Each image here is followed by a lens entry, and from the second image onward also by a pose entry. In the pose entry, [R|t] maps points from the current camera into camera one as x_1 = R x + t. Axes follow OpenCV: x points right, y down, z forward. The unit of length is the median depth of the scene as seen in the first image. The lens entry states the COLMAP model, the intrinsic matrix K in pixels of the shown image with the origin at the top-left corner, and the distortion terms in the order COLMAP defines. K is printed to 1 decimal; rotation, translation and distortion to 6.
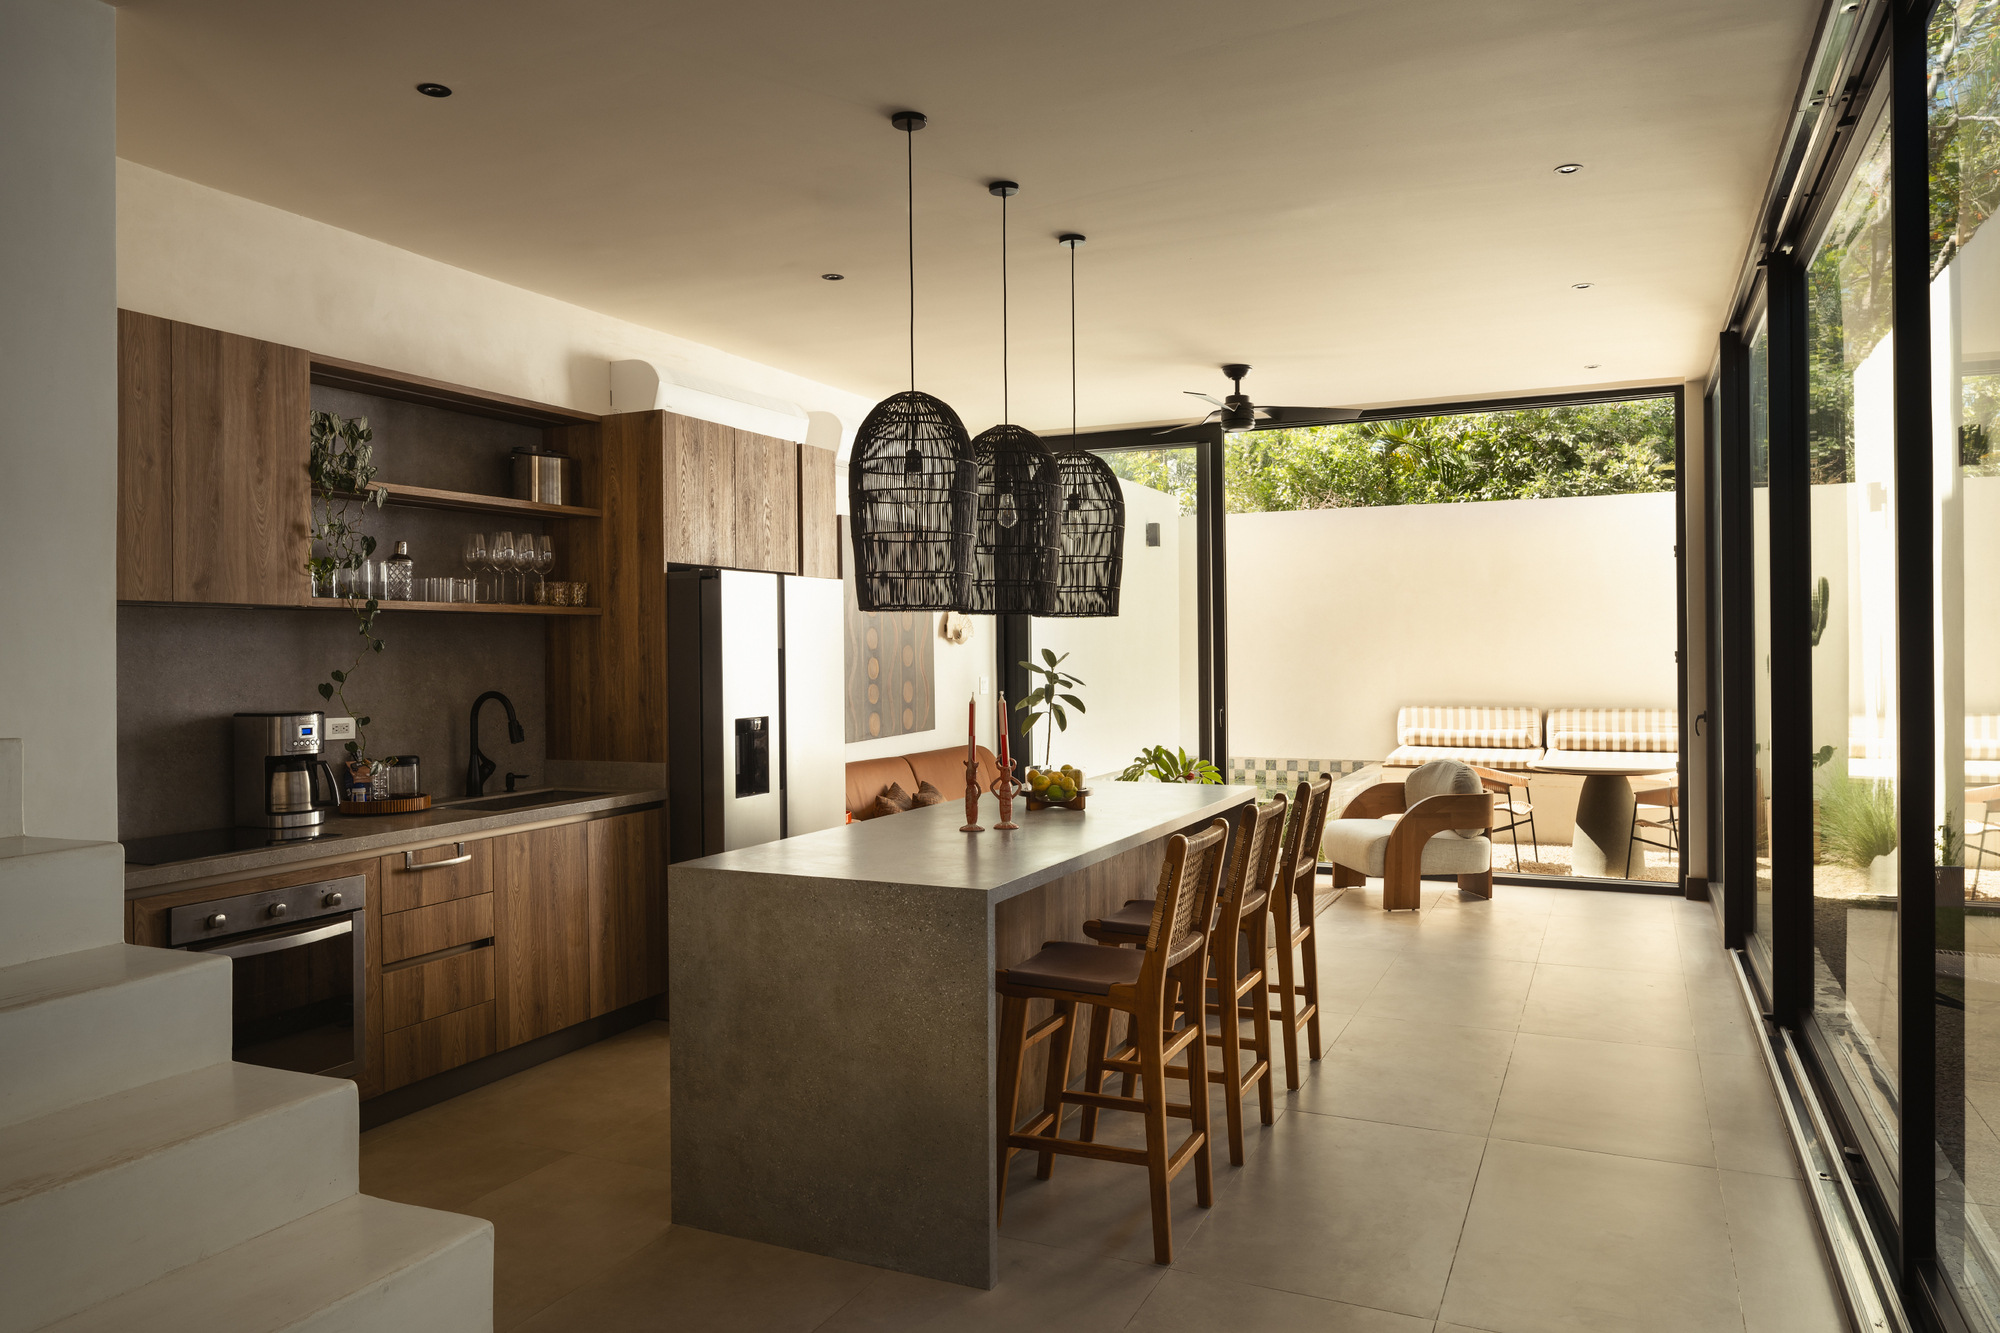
lens RADIAL K [[1423.4, 0, 1009.4], [0, 1423.4, 653.5], [0, 0, 1]] dist [-0.004895, -0.002648]
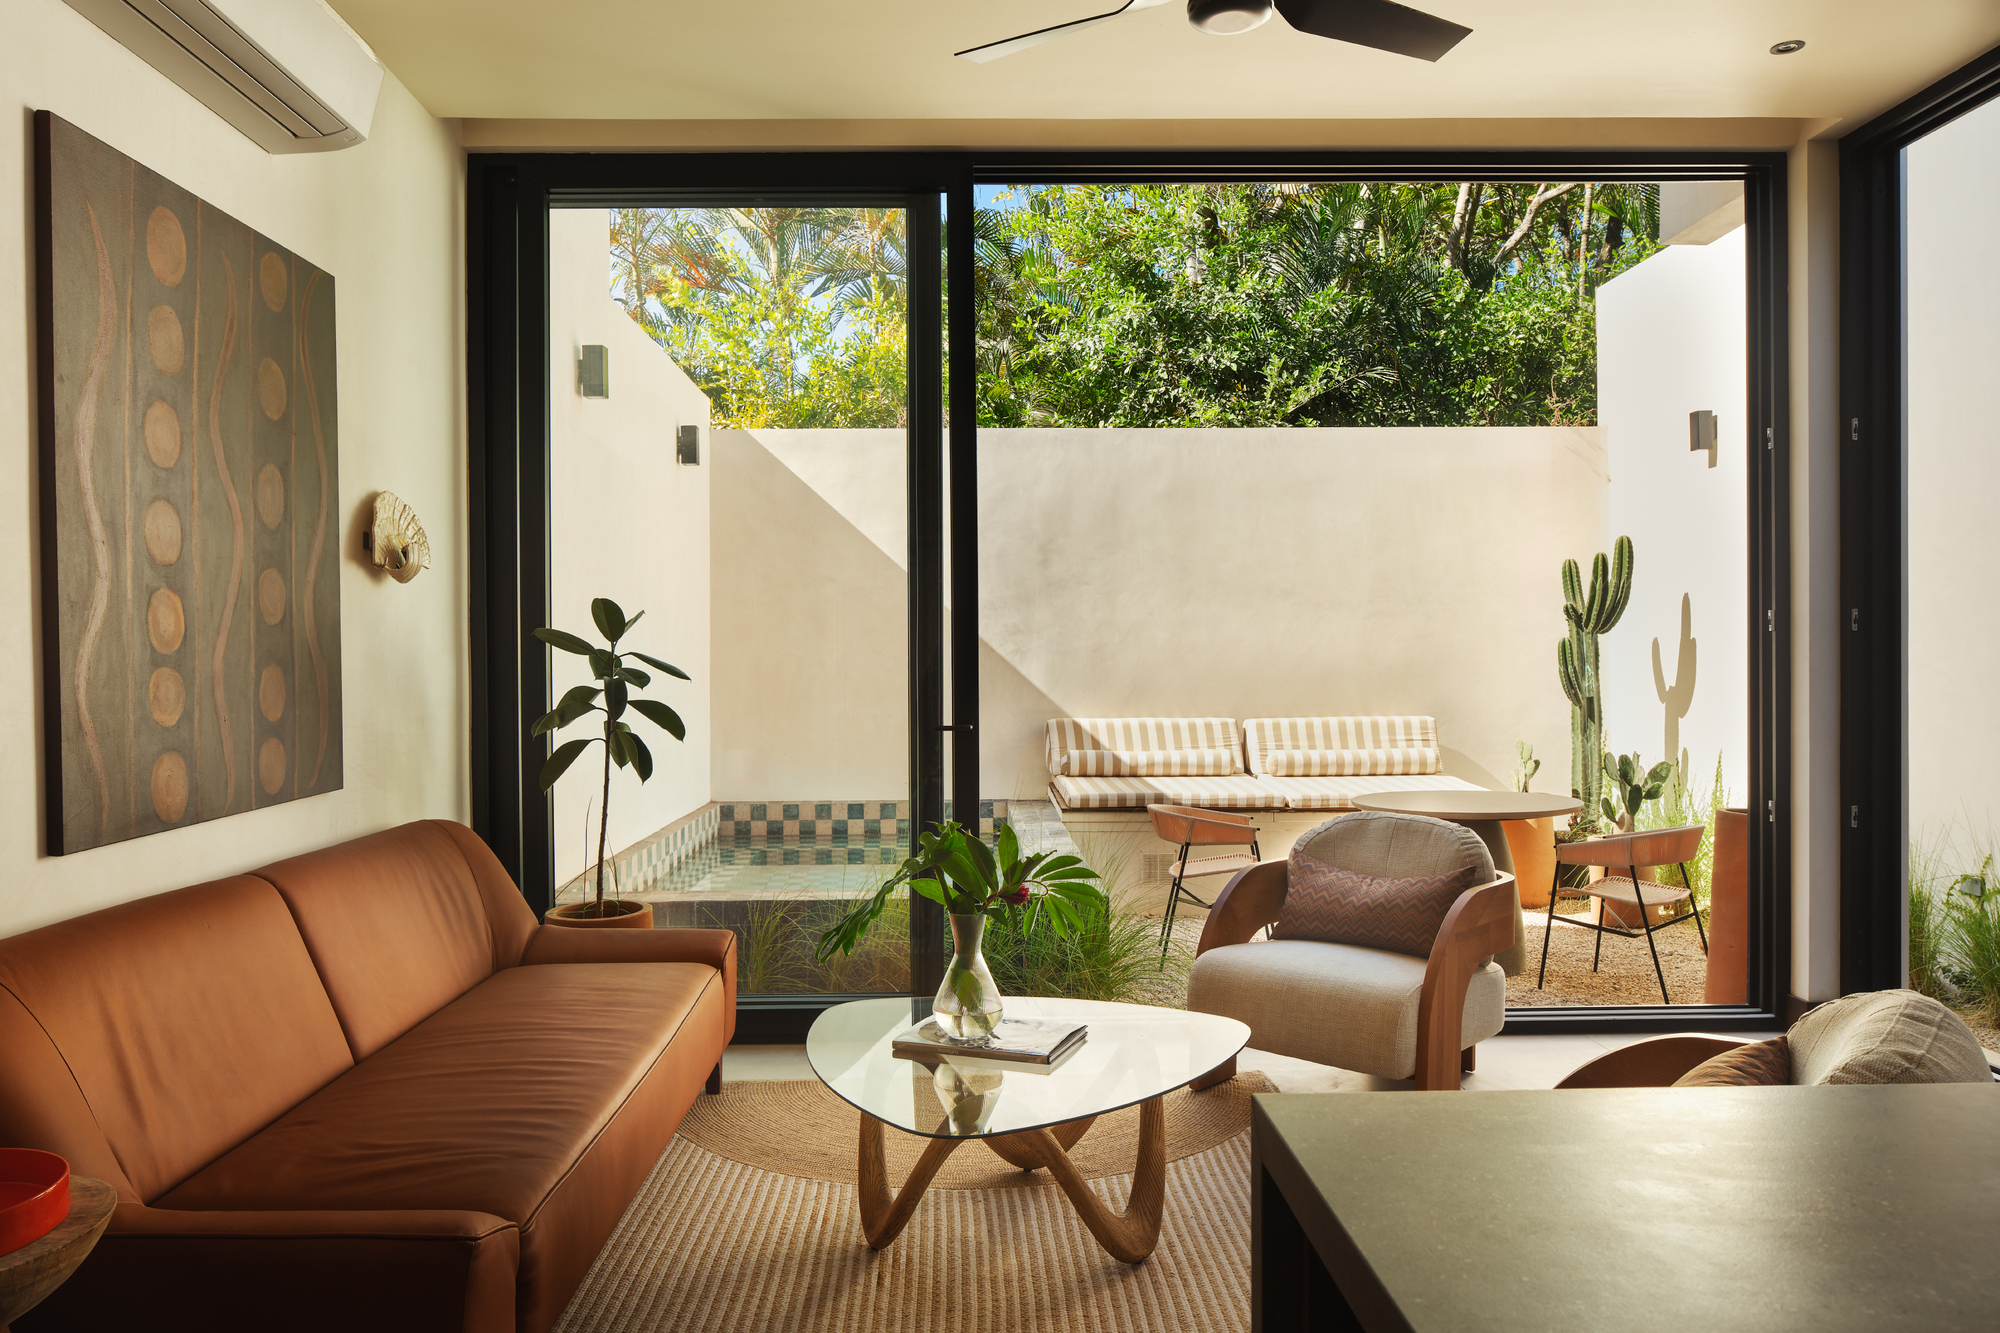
lens RADIAL K [[1423.4, 0, 977.7], [0, 1423.4, 674.2], [0, 0, 1]] dist [-0.004895, -0.002648]
pose [[0.911021, -0.001000, 0.412359, -0.058115], [0.000305, 0.999998, 0.001753, 0.022303], [-0.412360, -0.001471, 0.911020, 0.602004]]
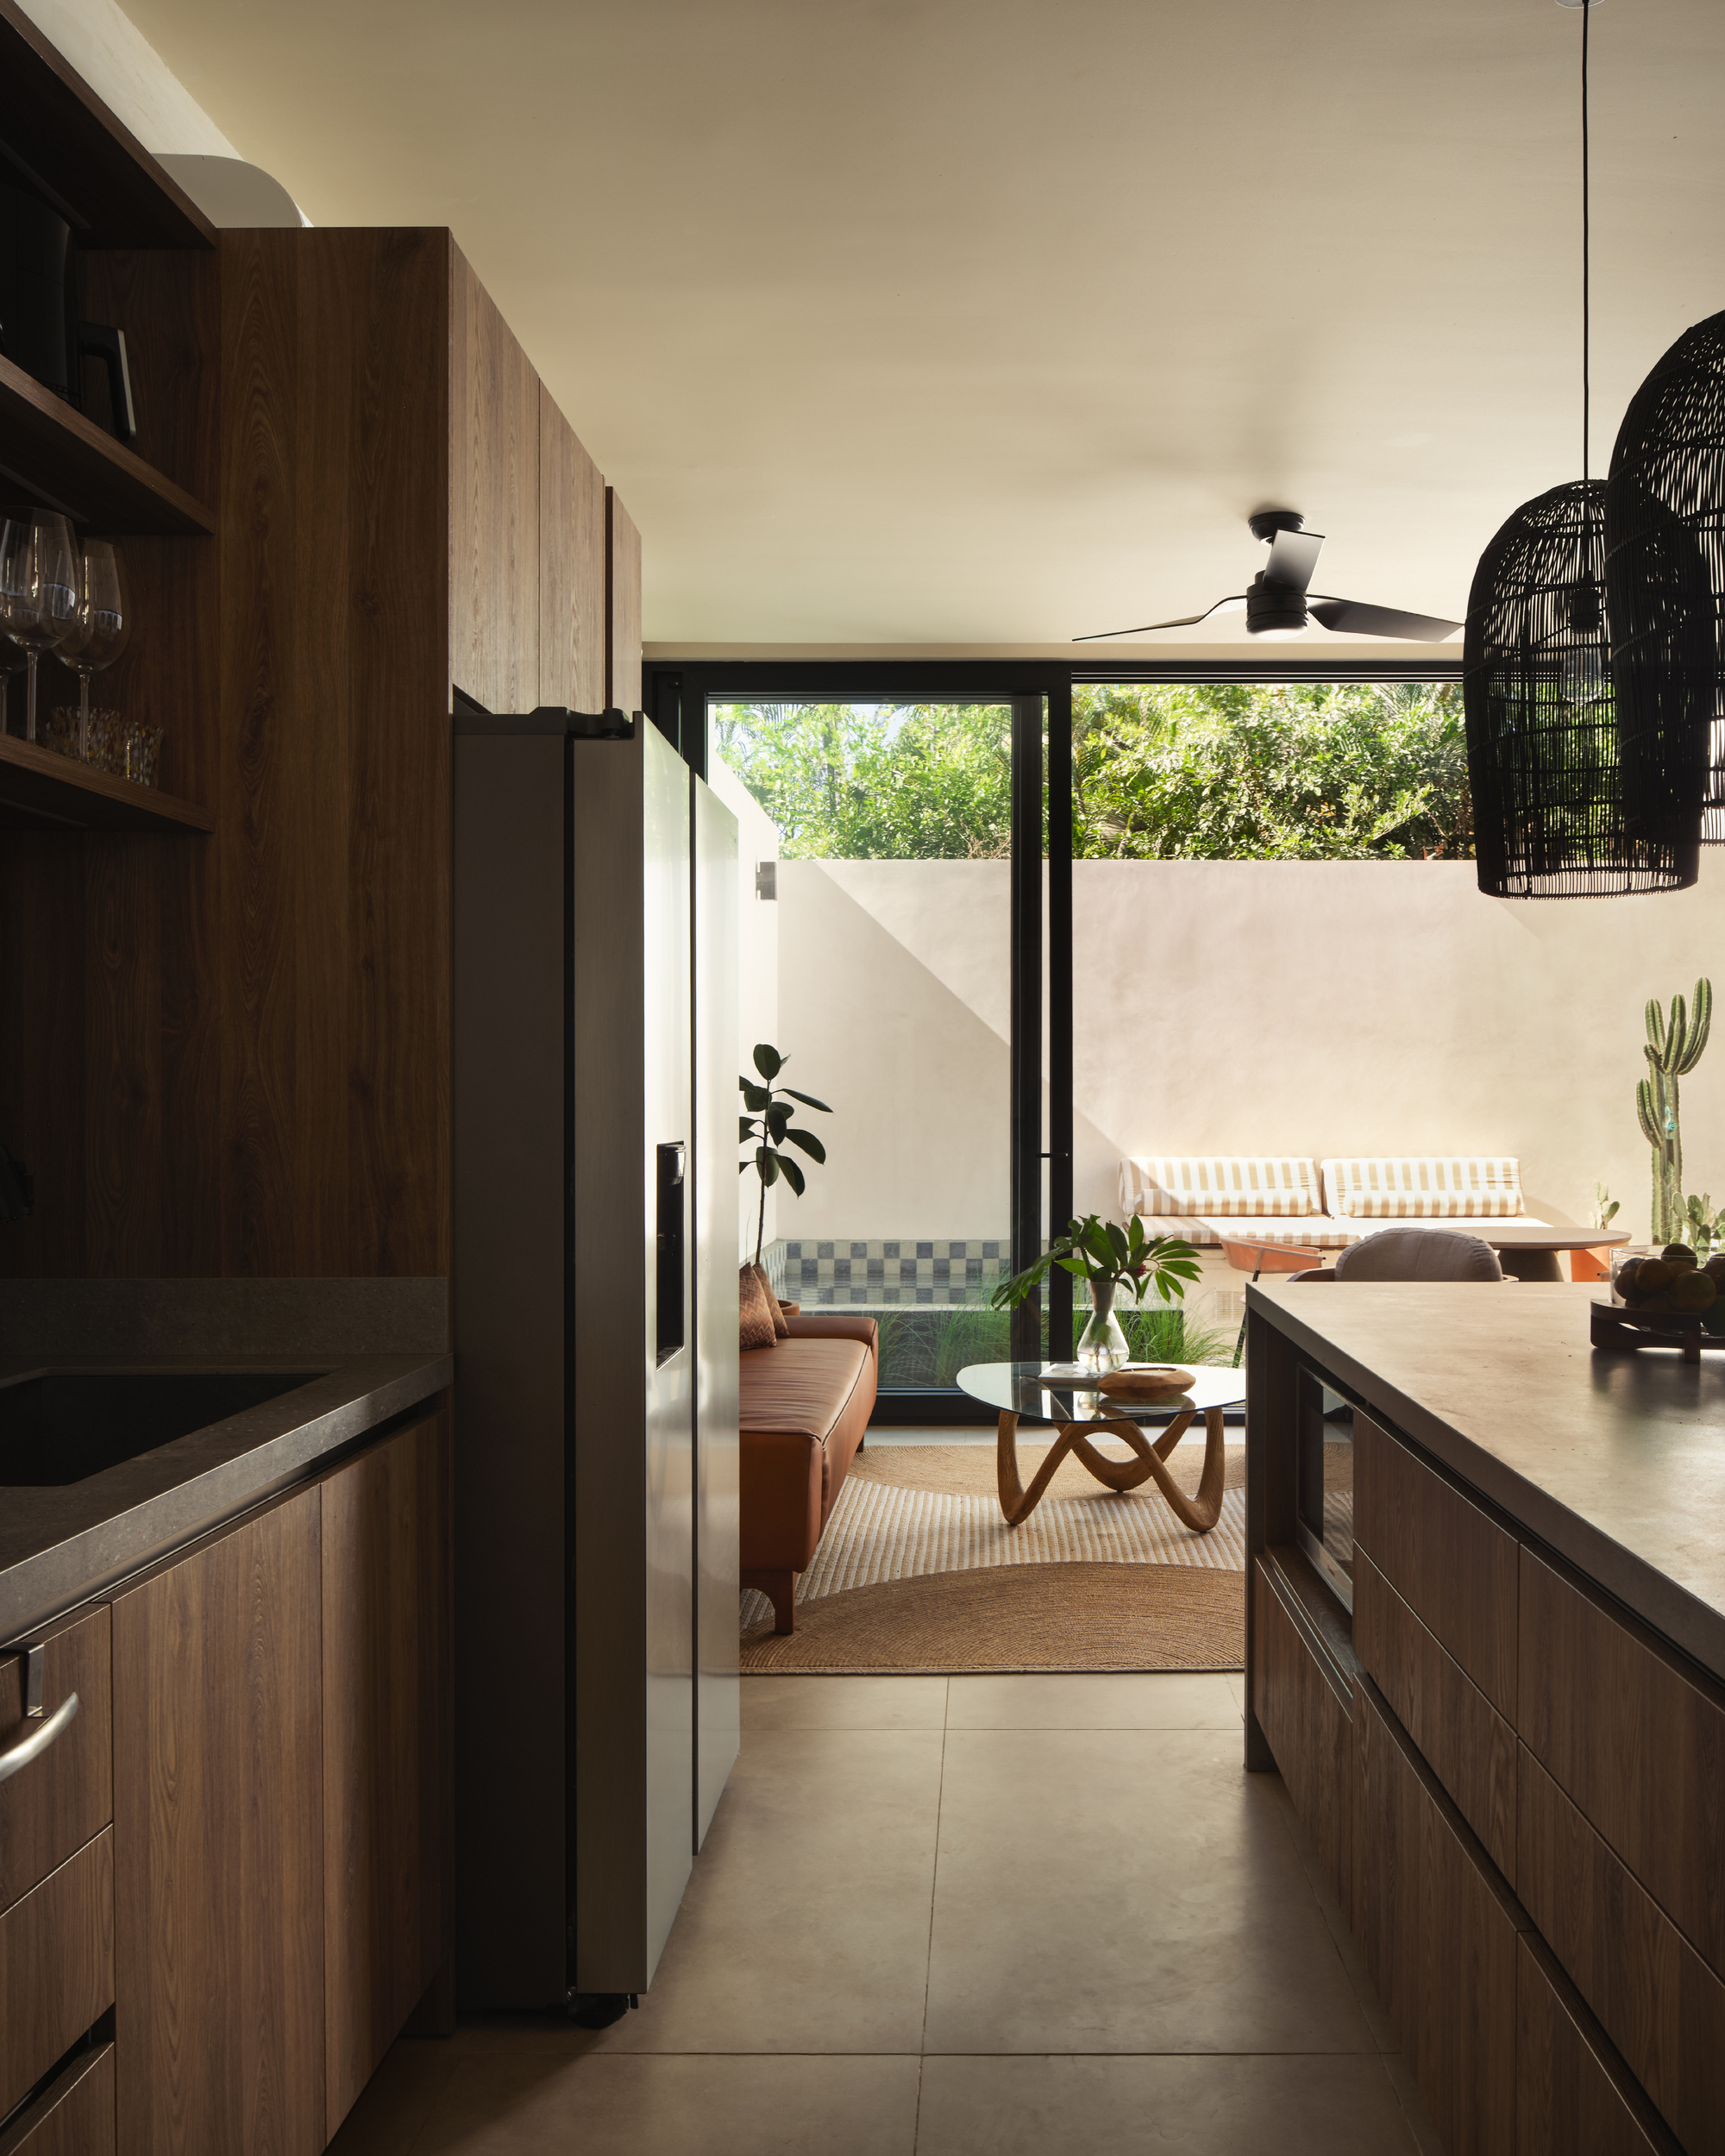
lens RADIAL K [[1835.7, 0, 1013.3], [0, 1835.7, 1110.4], [0, 0, 1]] dist [-0.018677, -0.002362]
pose [[0.911042, 0.006224, 0.412267, -0.196048], [-0.006592, 0.999978, -0.000529, 0.024327], [-0.412261, -0.002235, 0.911063, 0.361582]]
